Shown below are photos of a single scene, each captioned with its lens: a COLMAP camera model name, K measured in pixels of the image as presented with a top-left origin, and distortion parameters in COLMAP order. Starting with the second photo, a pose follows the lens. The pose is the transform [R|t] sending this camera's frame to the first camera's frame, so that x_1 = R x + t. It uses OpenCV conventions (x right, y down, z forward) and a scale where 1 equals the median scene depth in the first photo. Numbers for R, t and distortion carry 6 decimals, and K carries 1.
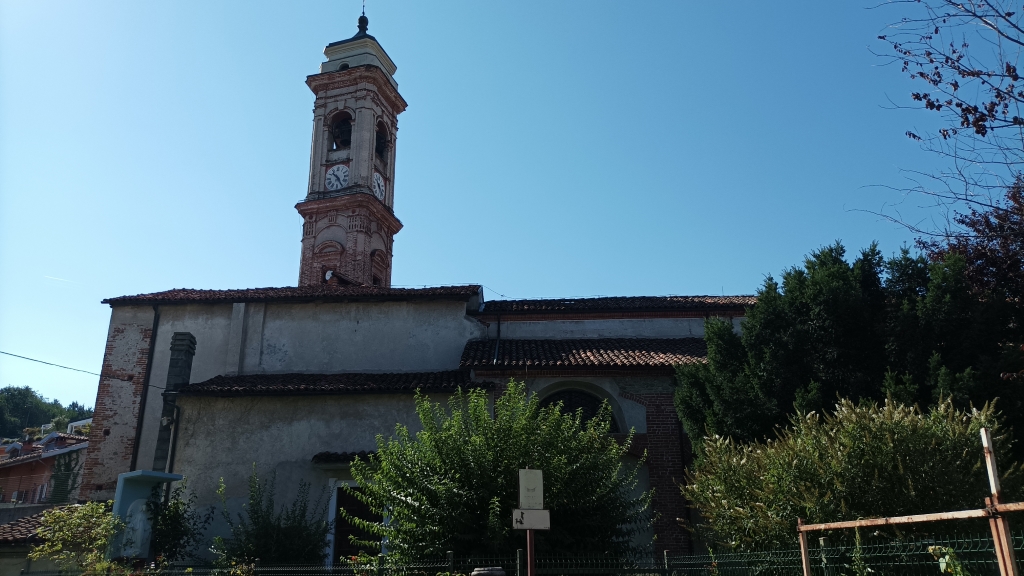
lens RADIAL K [[767.5, 0, 512.0], [0, 767.5, 288.0], [0, 0, 1]] dist [0.015655, -0.010977]
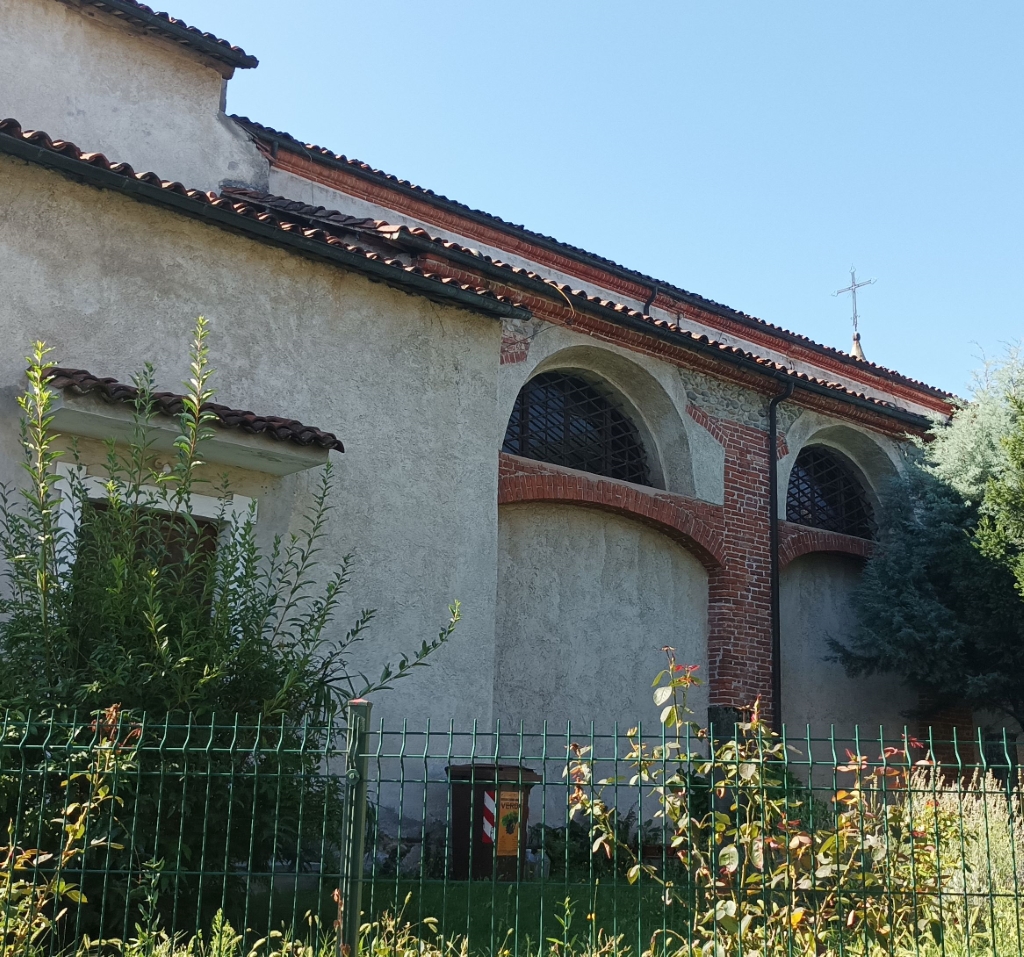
lens RADIAL K [[1267.8, 0, 512.0], [0, 1267.8, 478.5], [0, 0, 1]] dist [0.001542, 0.006444]
pose [[0.719755, 0.187035, 0.668559, -0.411869], [-0.264262, 0.964339, 0.014717, 0.196295], [-0.641965, -0.187267, 0.743513, 0.534022]]
